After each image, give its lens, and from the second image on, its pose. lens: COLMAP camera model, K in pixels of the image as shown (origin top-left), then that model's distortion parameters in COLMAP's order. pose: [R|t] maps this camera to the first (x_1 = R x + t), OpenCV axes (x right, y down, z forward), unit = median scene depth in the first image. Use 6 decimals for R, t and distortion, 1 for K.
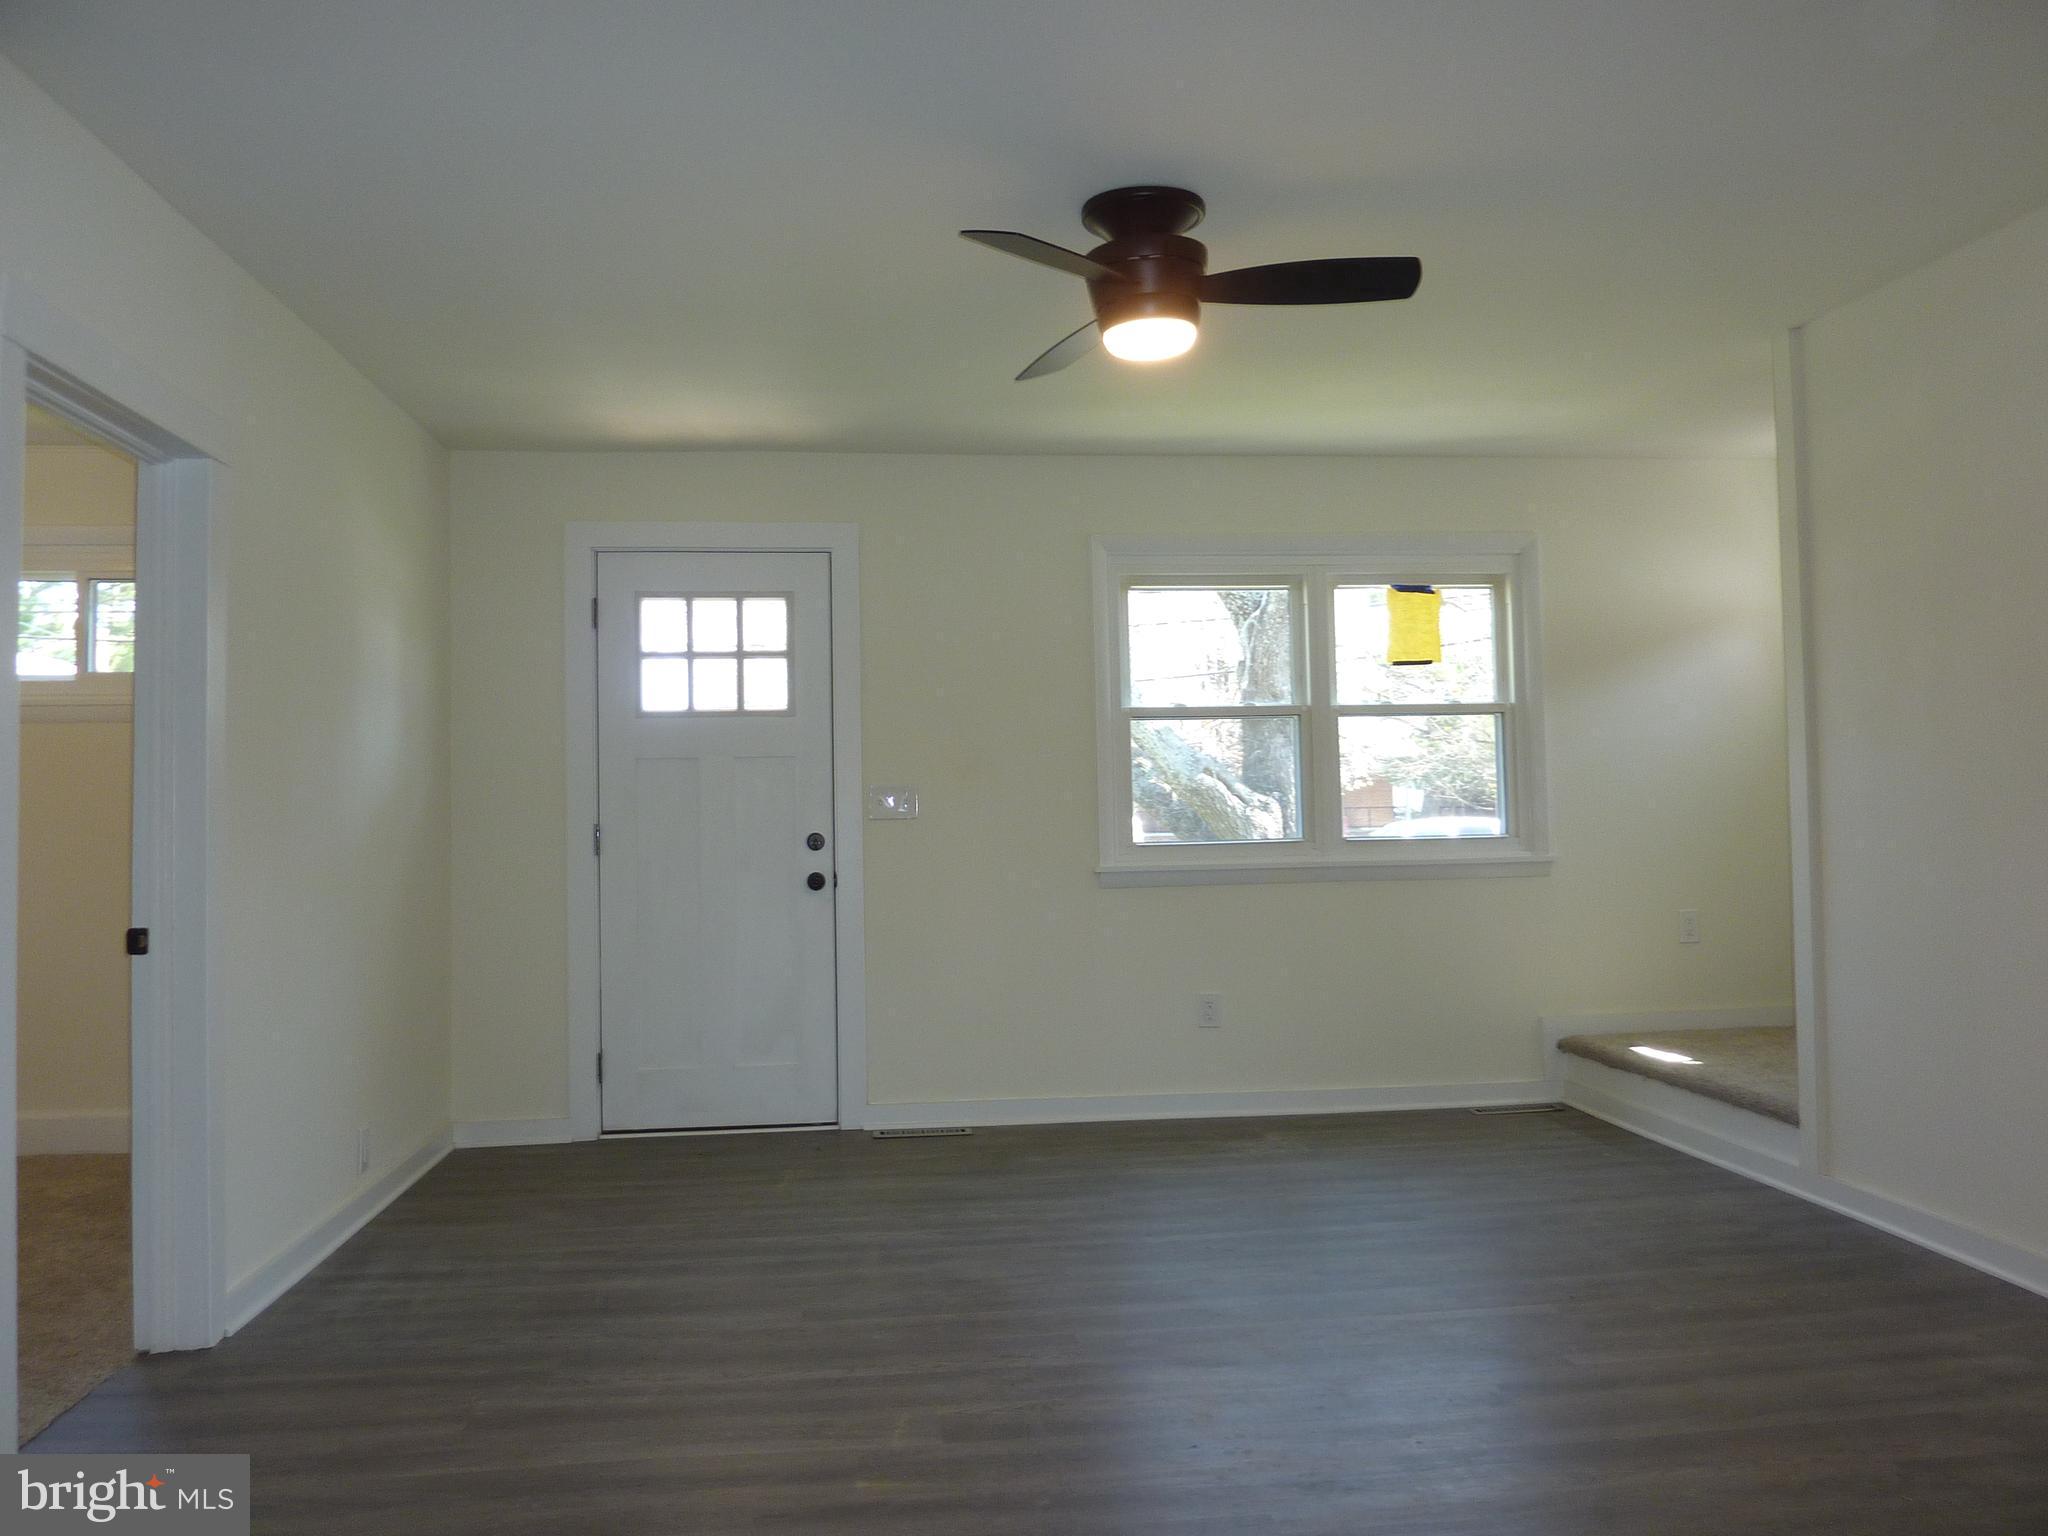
lens RADIAL K [[1561.0, 0, 1032.5], [0, 1561.0, 765.5], [0, 0, 1]] dist [-0.016622, -0.011431]
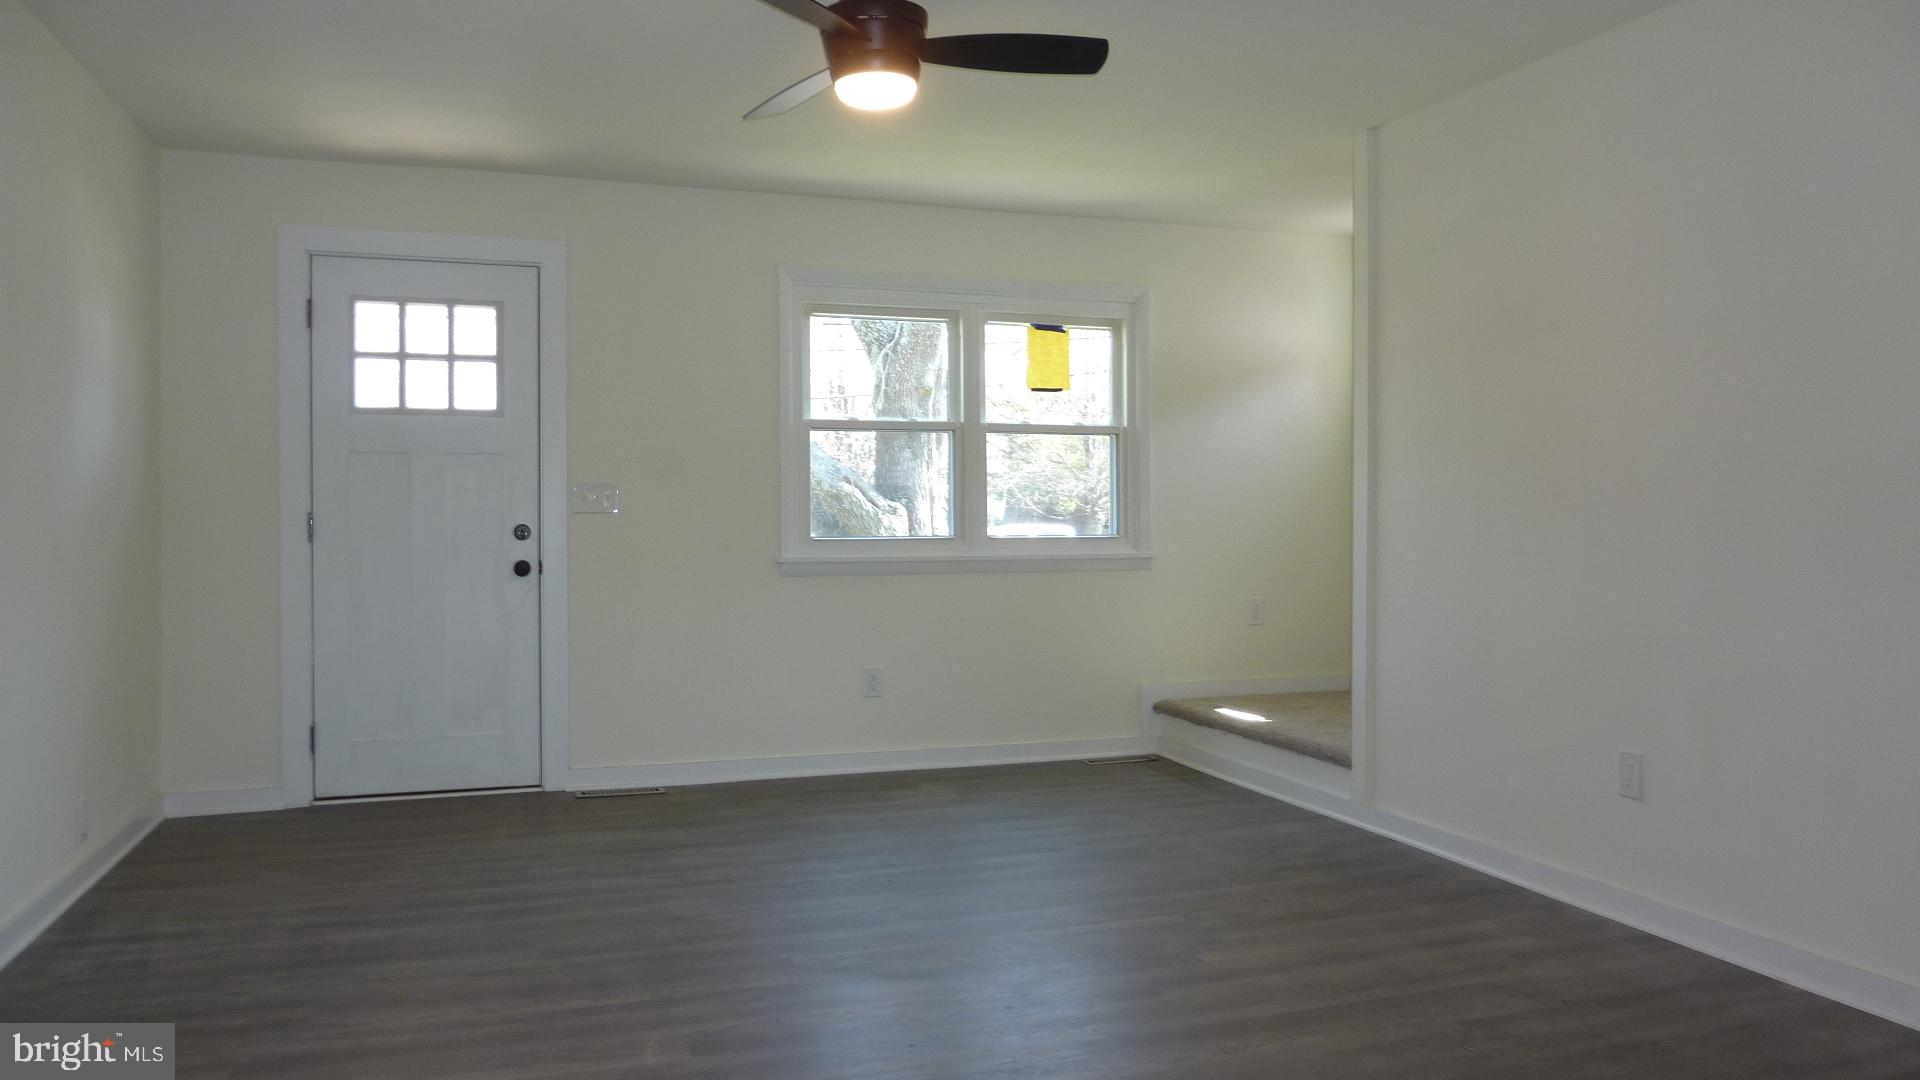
lens RADIAL K [[1344.5, 0, 964.1], [0, 1344.5, 537.3], [0, 0, 1]] dist [-0.001464, -0.034644]
pose [[0.975360, 0.014573, 0.220136, -0.044016], [-0.024329, 0.998835, 0.041671, 0.005648], [-0.219272, -0.046000, 0.974579, 0.009973]]
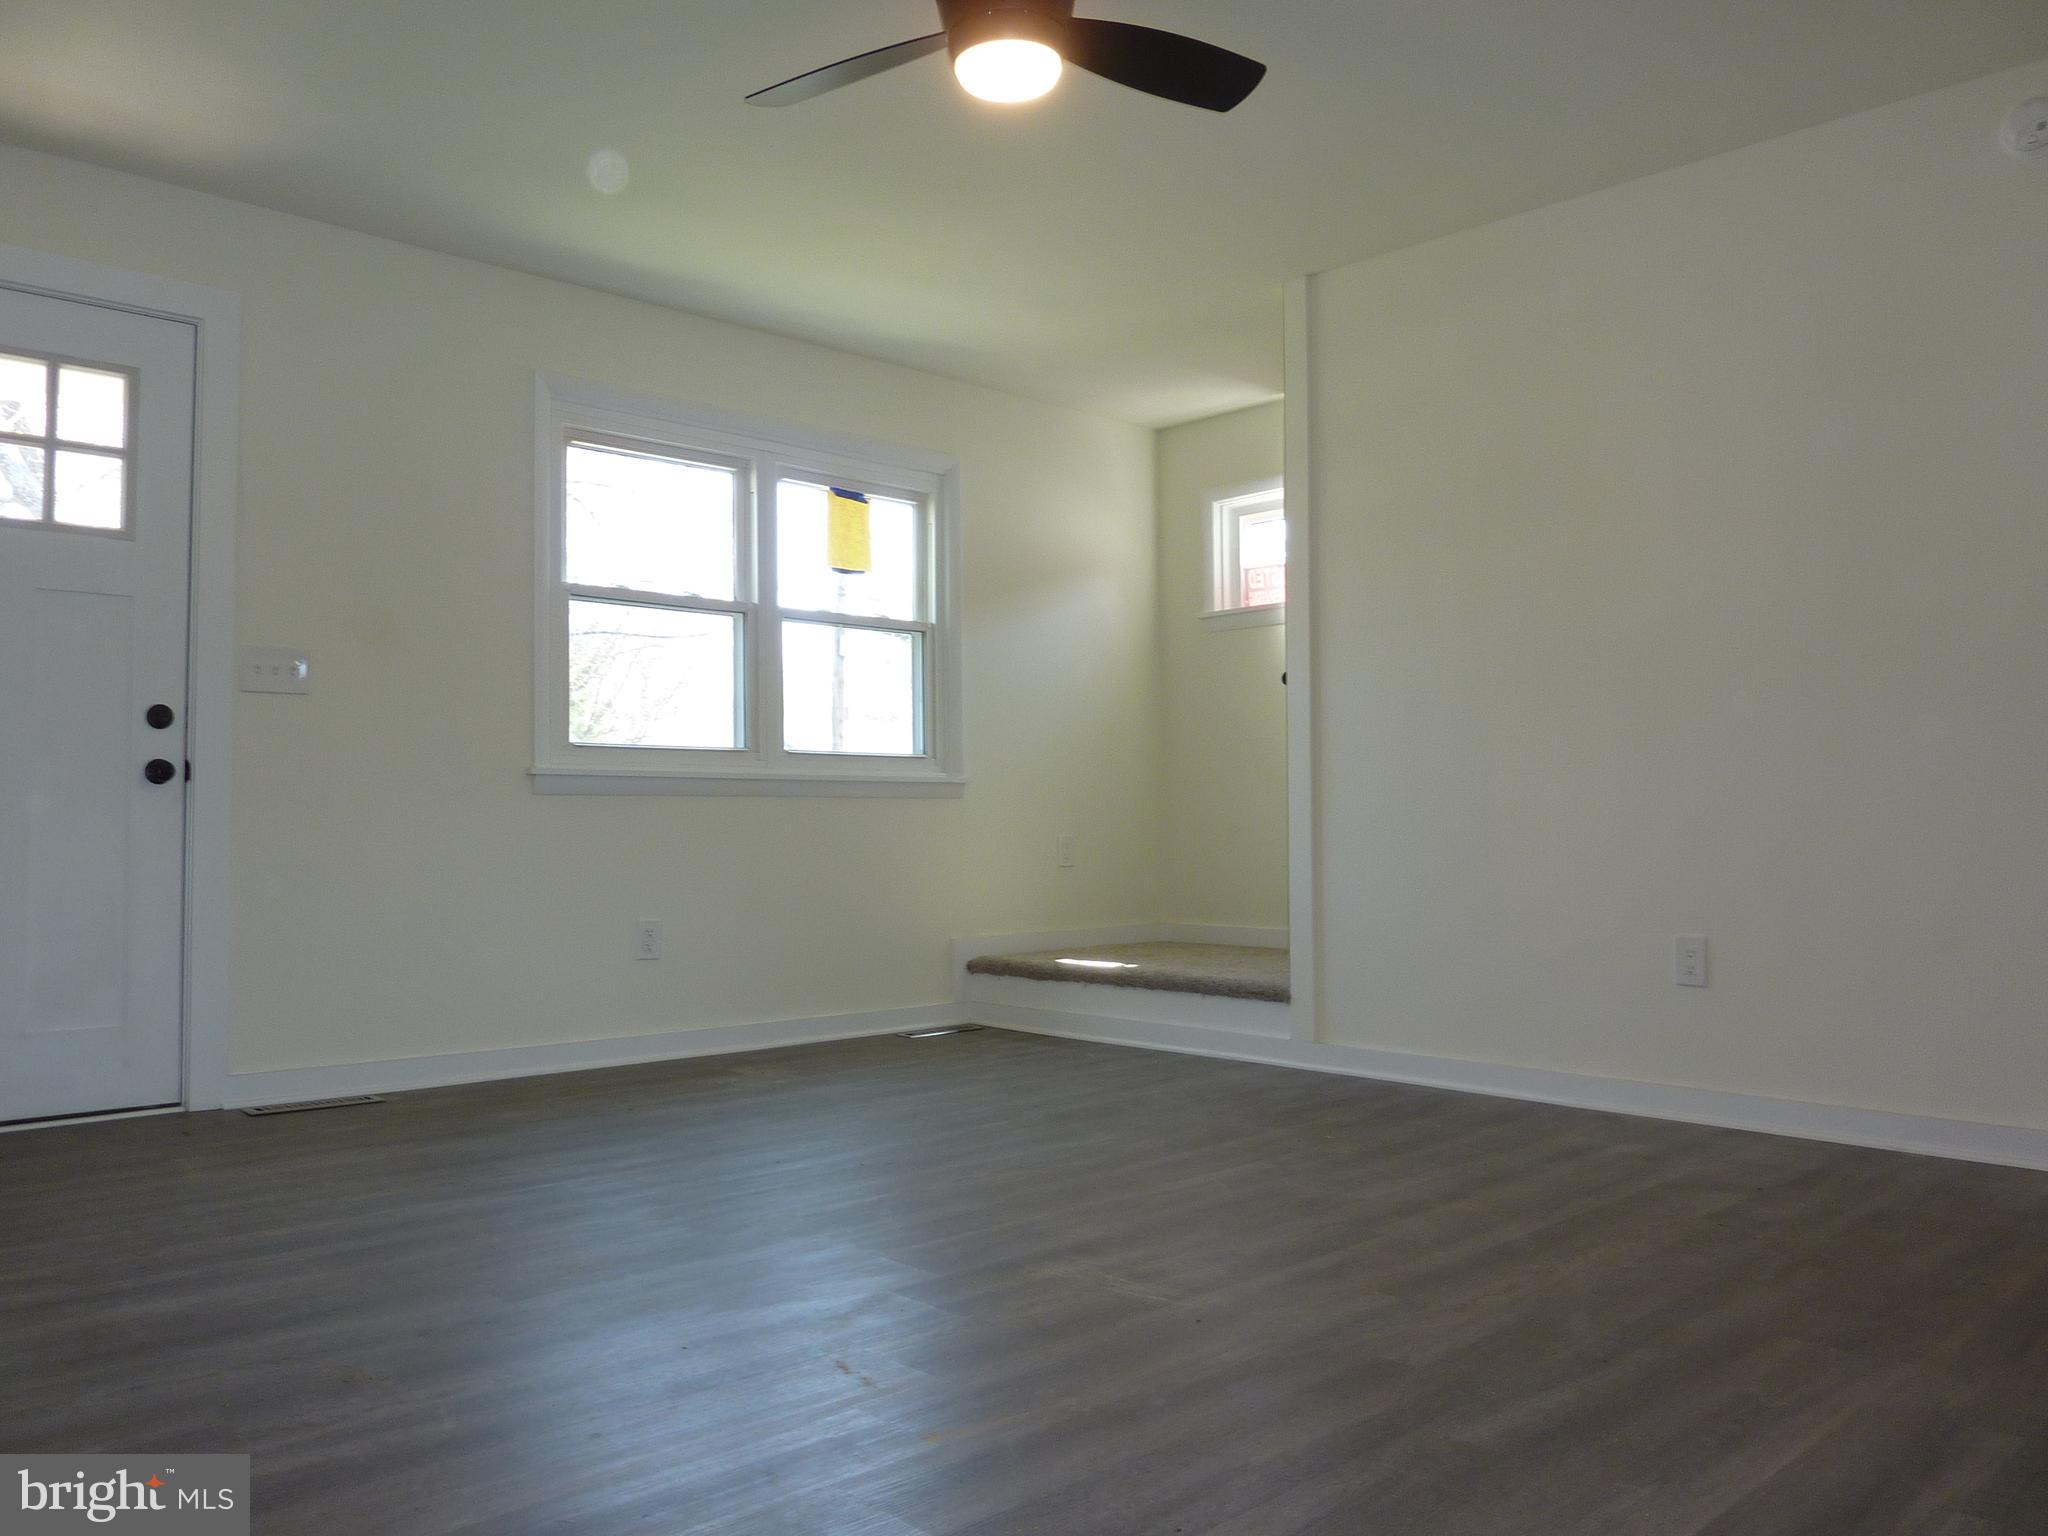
lens RADIAL K [[1561.0, 0, 1032.5], [0, 1561.0, 765.5], [0, 0, 1]] dist [-0.016622, -0.011431]
pose [[0.798391, 0.038473, 0.600909, -0.248543], [-0.030033, 0.999259, -0.024075, 0.077149], [-0.601390, 0.001174, 0.798954, 0.182828]]
